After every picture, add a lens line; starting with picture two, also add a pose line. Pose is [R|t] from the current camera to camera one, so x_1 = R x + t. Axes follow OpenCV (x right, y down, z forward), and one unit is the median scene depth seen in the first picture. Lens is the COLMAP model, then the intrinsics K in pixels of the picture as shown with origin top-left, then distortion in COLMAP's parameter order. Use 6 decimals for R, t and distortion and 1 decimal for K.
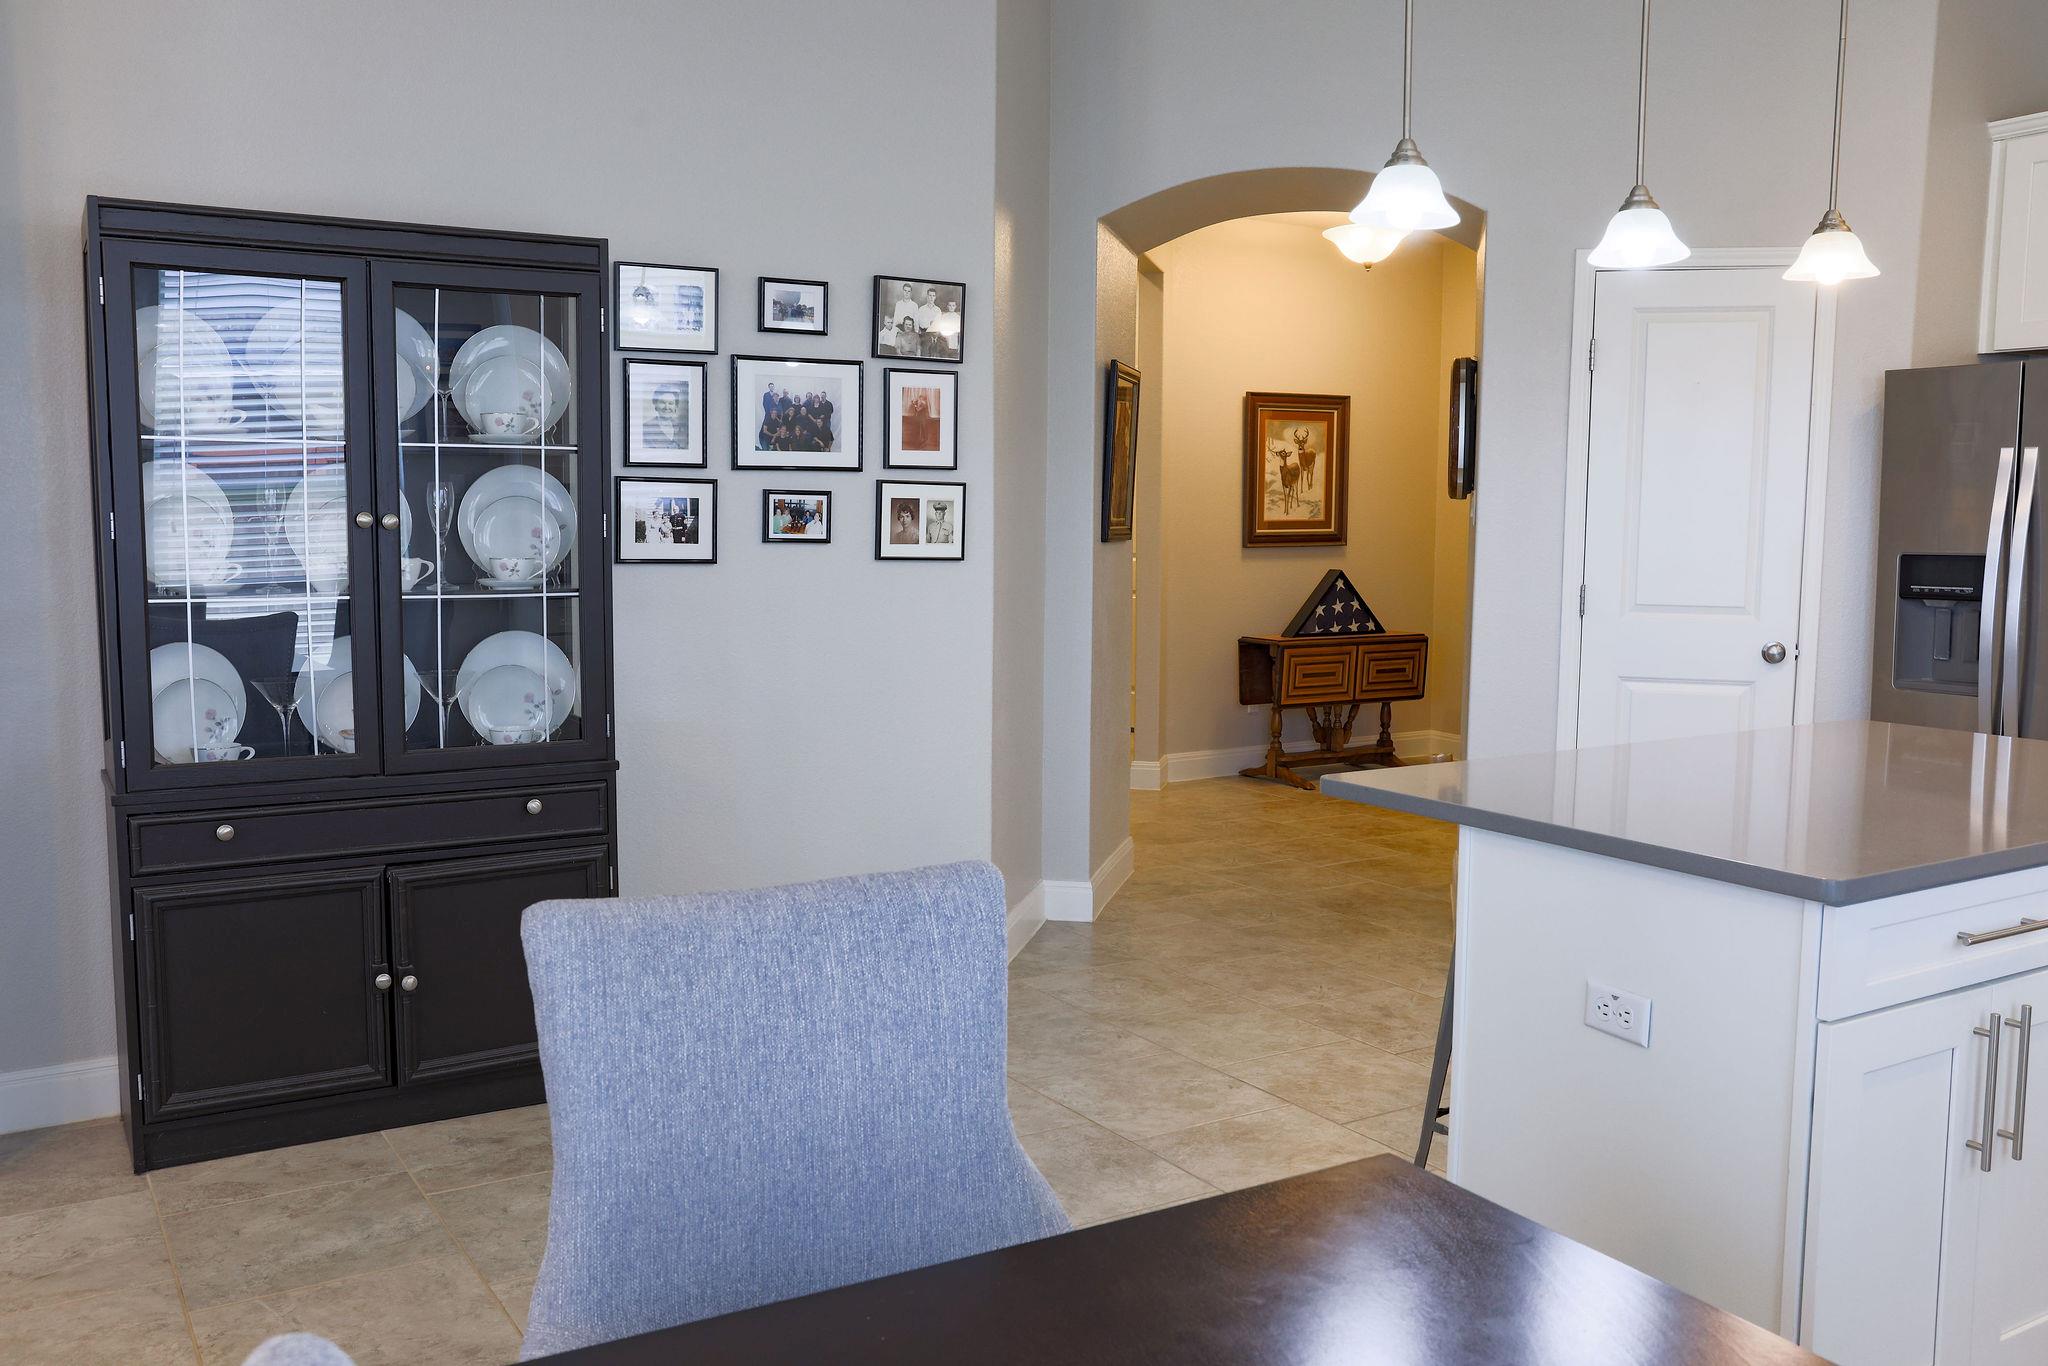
lens RADIAL K [[1723.8, 0, 1031.9], [0, 1723.8, 680.3], [0, 0, 1]] dist [-0.075574, 0.108453]
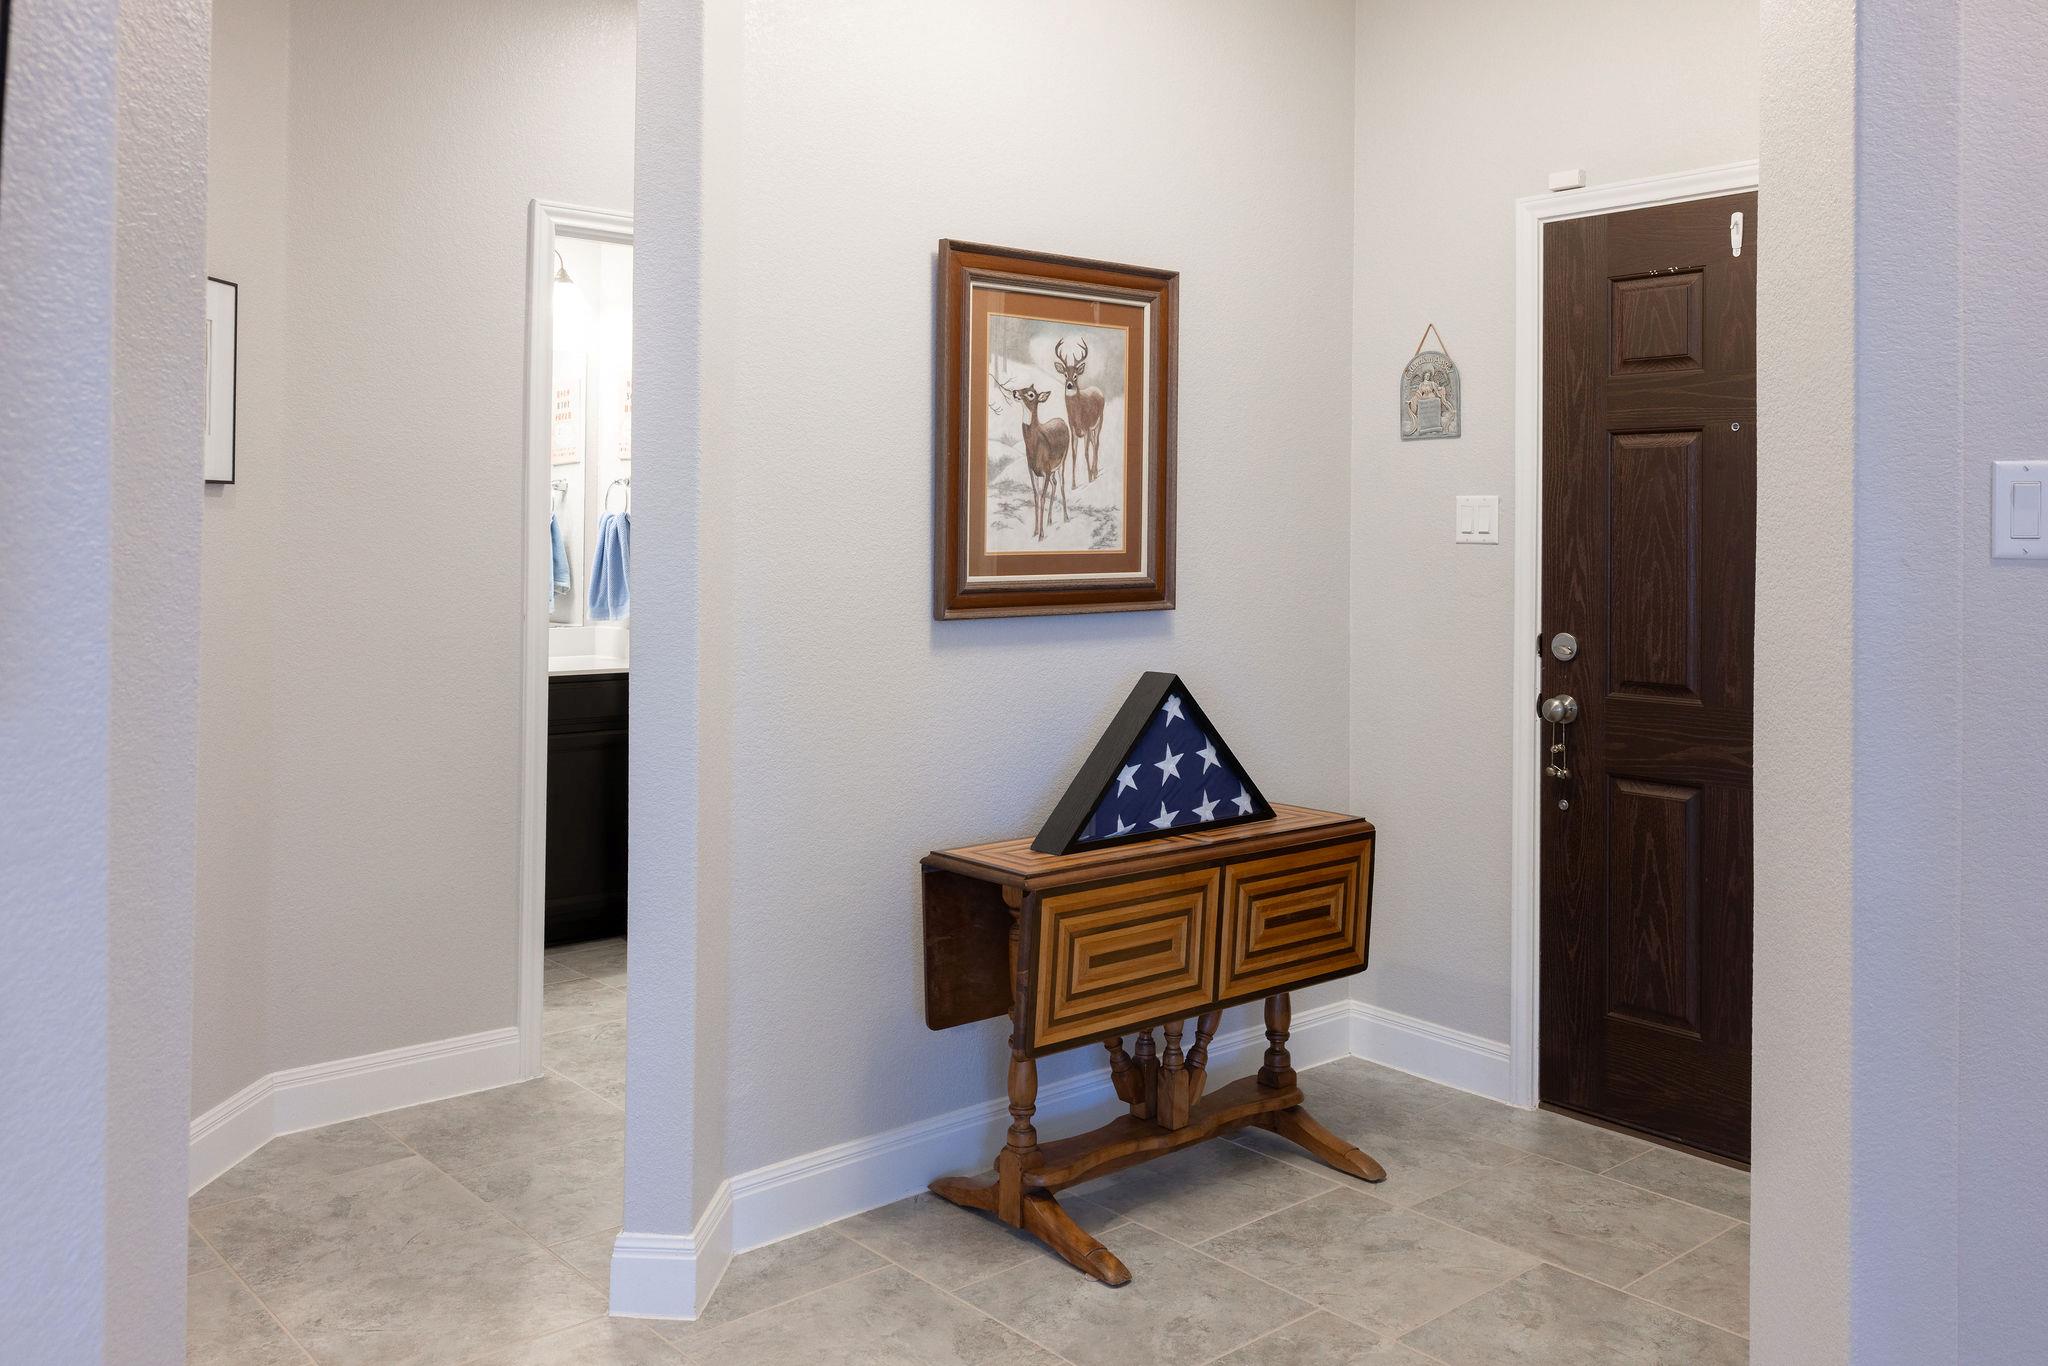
lens RADIAL K [[1645.0, 0, 1025.6], [0, 1645.0, 516.4], [0, 0, 1]] dist [0.000231, 0.075724]
pose [[0.988987, 0.003063, 0.147969, 0.088024], [0.013968, 0.993391, -0.113923, -0.058009], [-0.147340, 0.114735, 0.982409, 0.625130]]
